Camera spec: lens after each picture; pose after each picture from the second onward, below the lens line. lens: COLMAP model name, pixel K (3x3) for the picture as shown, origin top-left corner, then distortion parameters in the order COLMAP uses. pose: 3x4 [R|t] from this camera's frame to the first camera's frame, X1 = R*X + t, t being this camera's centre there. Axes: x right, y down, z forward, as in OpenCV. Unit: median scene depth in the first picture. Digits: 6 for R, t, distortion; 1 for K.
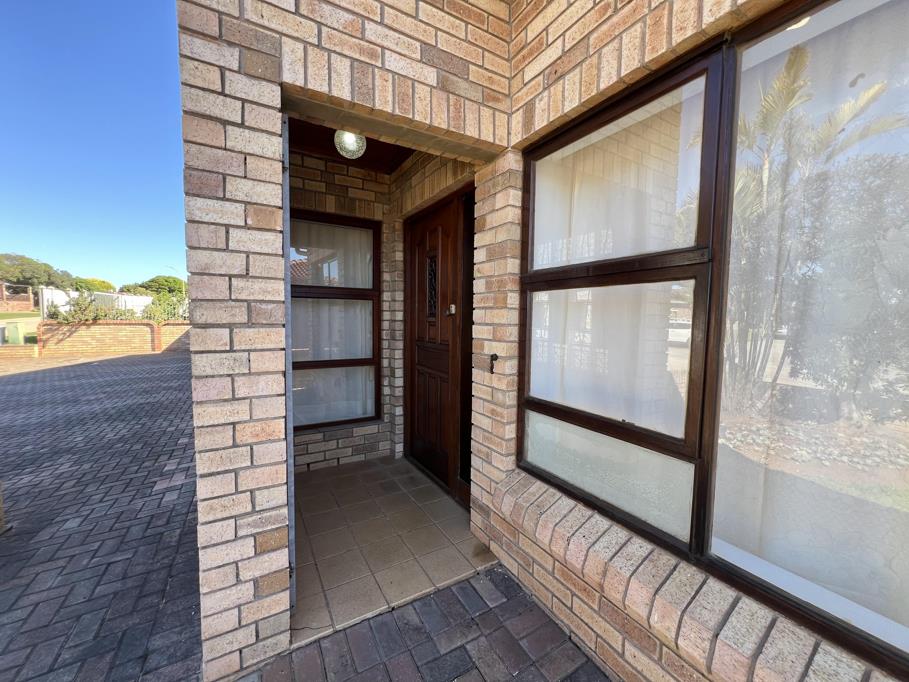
lens RADIAL K [[363.9, 0, 454.4], [0, 363.9, 342.6], [0, 0, 1]] dist [0.001279, -0.000049]
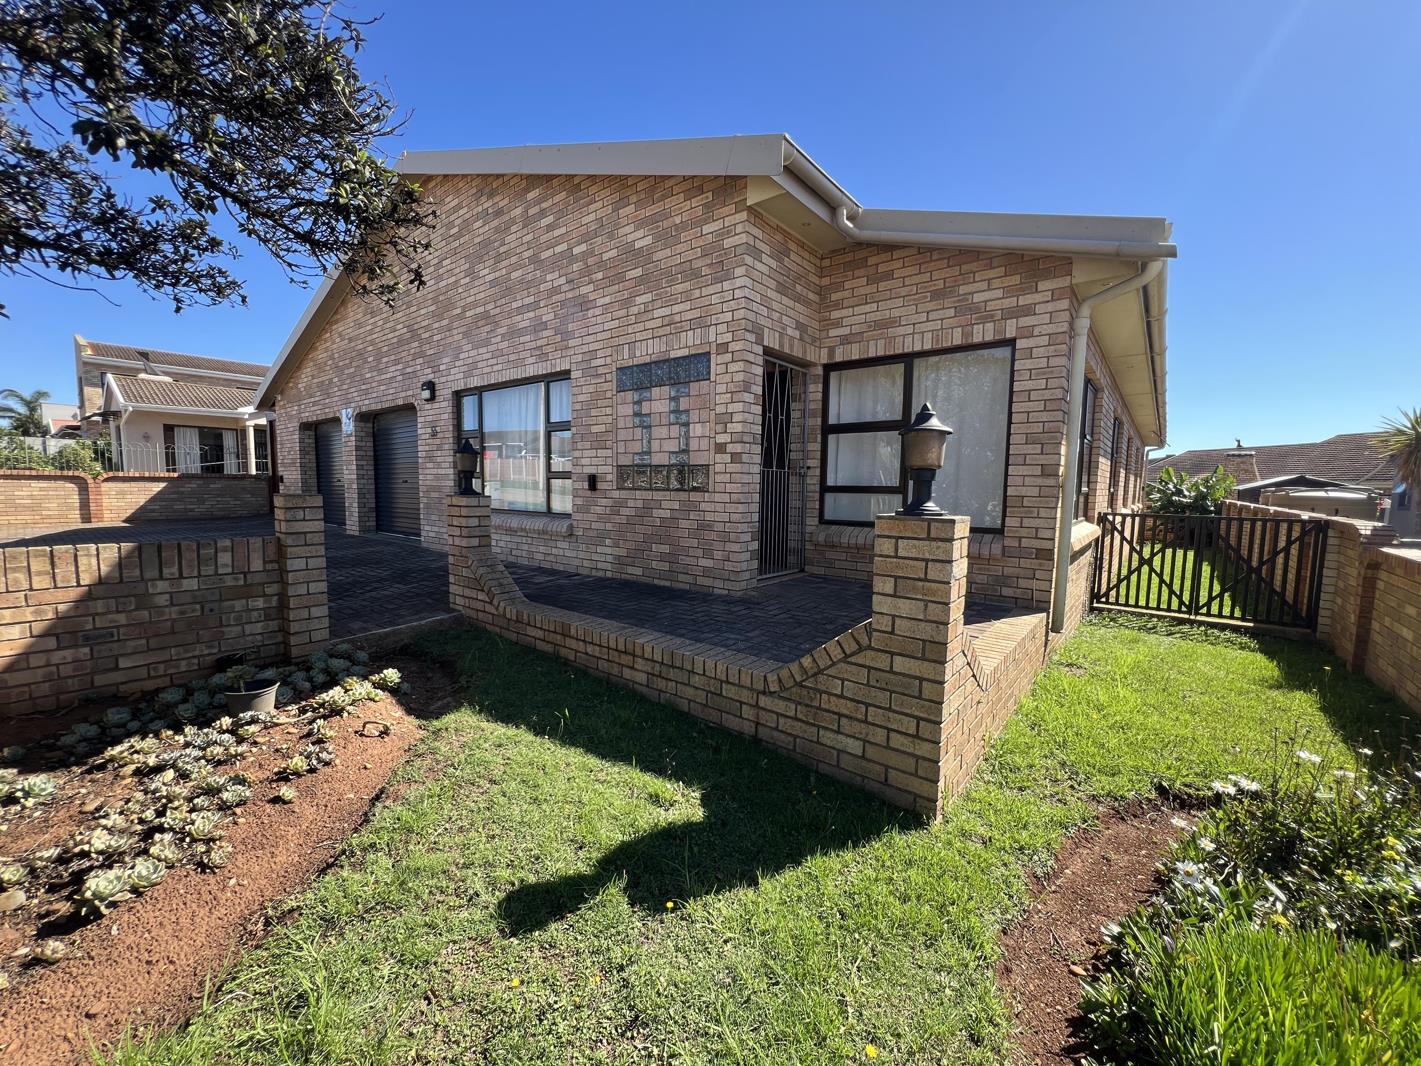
lens RADIAL K [[568.8, 0, 710.3], [0, 568.8, 535.5], [0, 0, 1]] dist [0.001279, -0.000049]
pose [[0.930589, -0.031867, 0.364676, -1.606775], [0.024409, 0.999388, 0.025045, 0.336508], [-0.365251, -0.014405, 0.930797, -1.766894]]
